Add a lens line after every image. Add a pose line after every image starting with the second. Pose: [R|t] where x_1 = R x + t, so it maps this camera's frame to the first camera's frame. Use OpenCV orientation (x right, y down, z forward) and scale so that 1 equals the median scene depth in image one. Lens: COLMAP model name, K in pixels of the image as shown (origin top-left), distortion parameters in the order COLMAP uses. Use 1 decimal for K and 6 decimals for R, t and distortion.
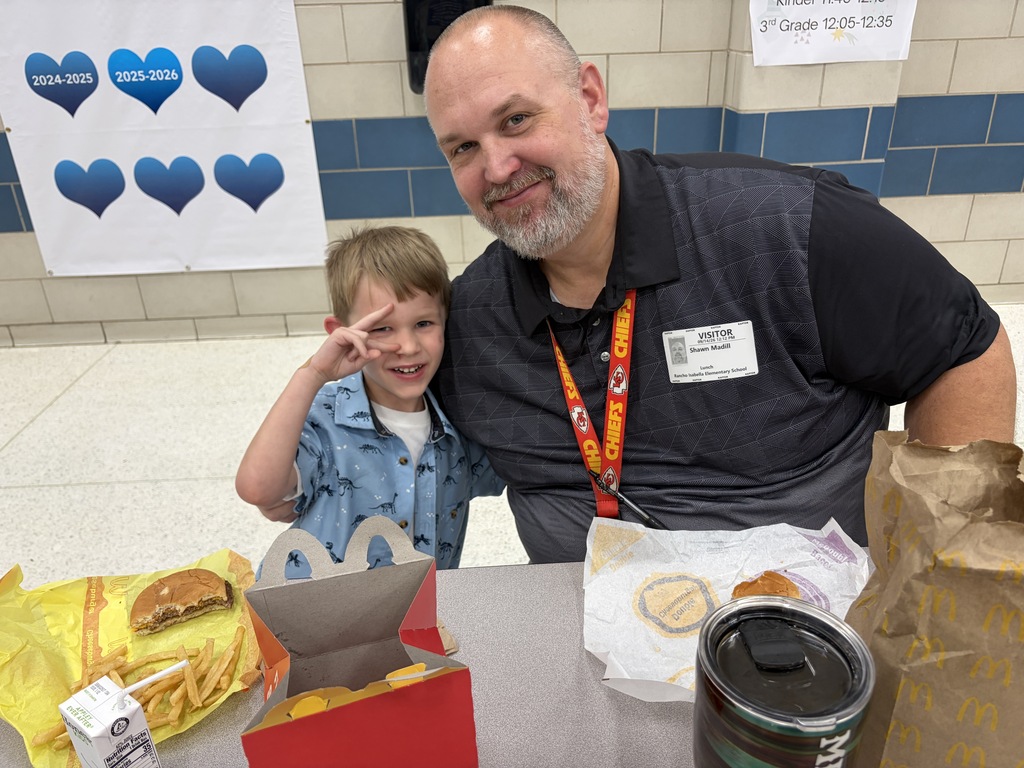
lens RADIAL K [[788.7, 0, 513.1], [0, 788.7, 382.5], [0, 0, 1]] dist [0.009950, 0.004404]
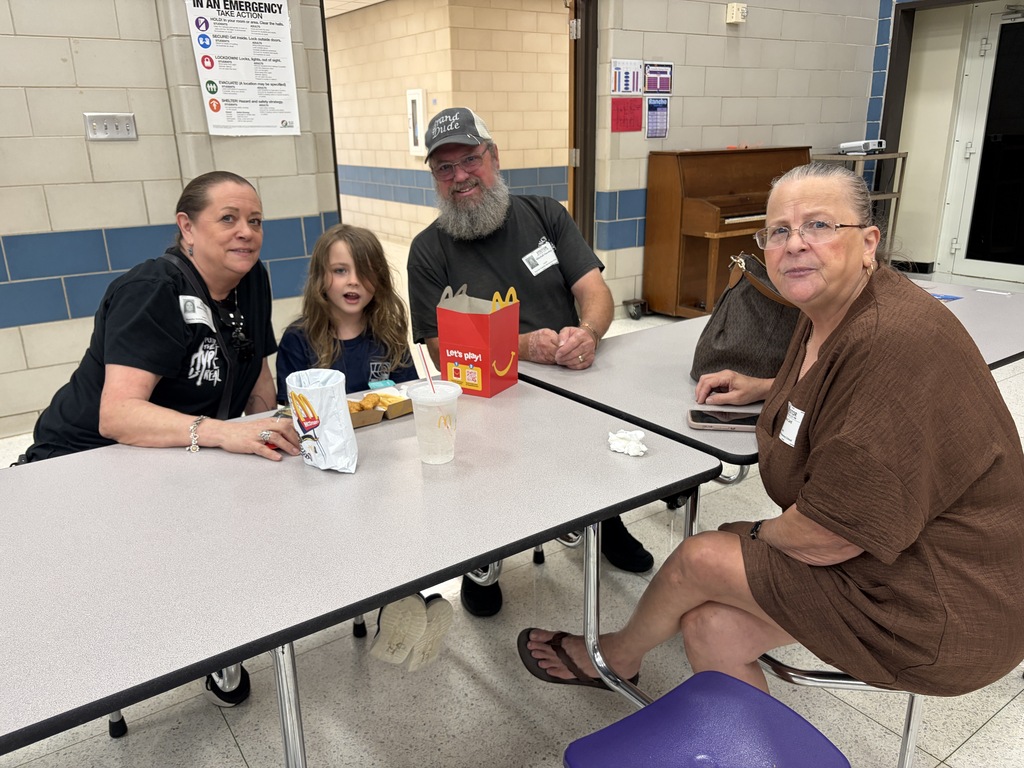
lens RADIAL K [[788.7, 0, 512.1], [0, 788.7, 384.2], [0, 0, 1]] dist [0.009950, 0.004404]
pose [[0.420921, -0.261535, 0.868576, -1.065027], [0.405179, 0.910910, 0.077928, 0.046683], [-0.811576, 0.319127, 0.489390, -0.036545]]
